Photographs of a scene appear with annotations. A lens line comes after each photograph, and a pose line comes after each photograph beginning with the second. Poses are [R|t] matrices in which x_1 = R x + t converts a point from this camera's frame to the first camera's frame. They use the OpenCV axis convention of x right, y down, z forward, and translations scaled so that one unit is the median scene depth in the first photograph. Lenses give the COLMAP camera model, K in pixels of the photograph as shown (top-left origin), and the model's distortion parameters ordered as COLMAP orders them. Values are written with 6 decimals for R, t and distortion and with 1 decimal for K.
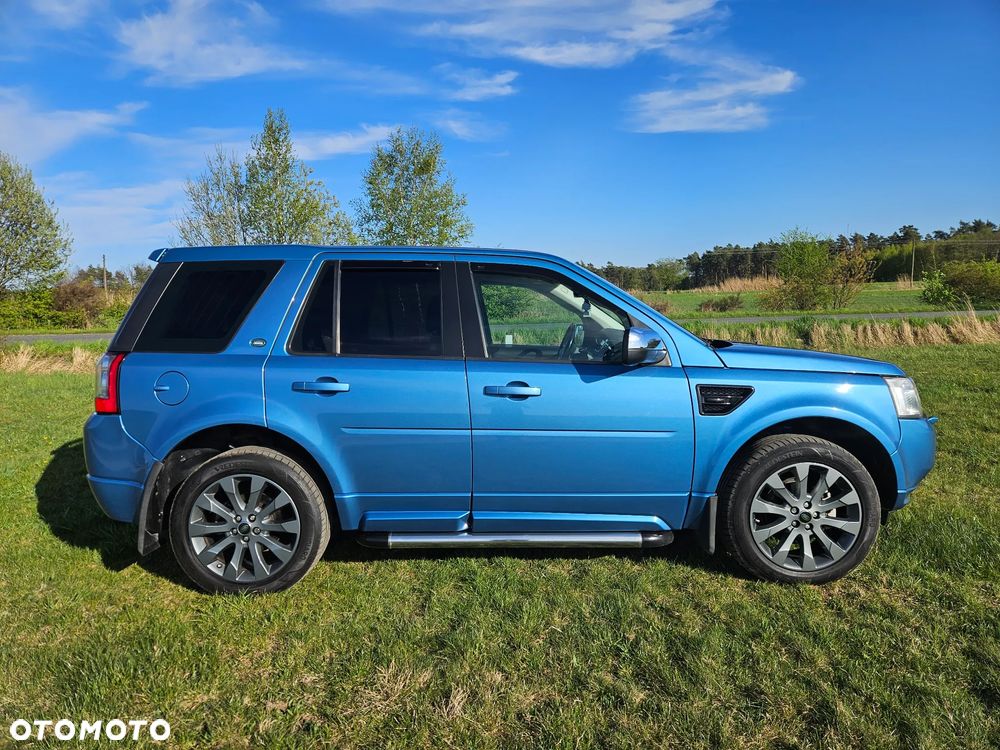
lens RADIAL K [[712.1, 0, 501.4], [0, 712.1, 441.2], [0, 0, 1]] dist [0.097157, -0.081293]
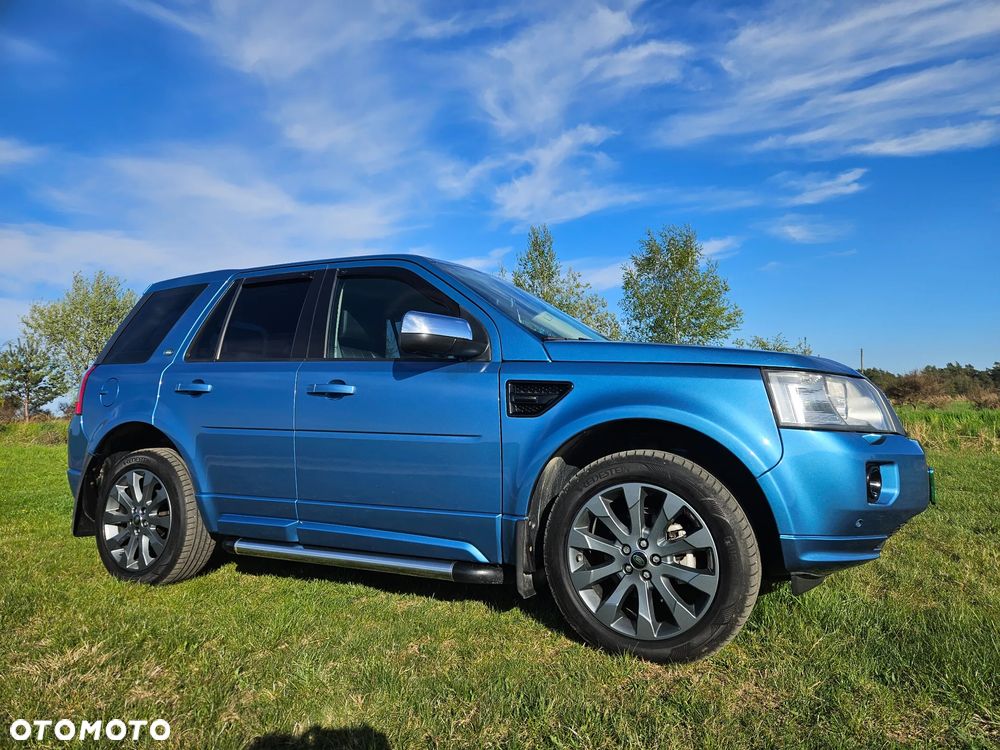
lens RADIAL K [[716.7, 0, 502.3], [0, 716.7, 426.9], [0, 0, 1]] dist [0.058770, -0.052450]
pose [[0.872571, 0.009410, -0.488396, 0.648295], [-0.098348, 0.982725, -0.156776, 0.099710], [0.478484, 0.184831, 0.858423, 0.295908]]
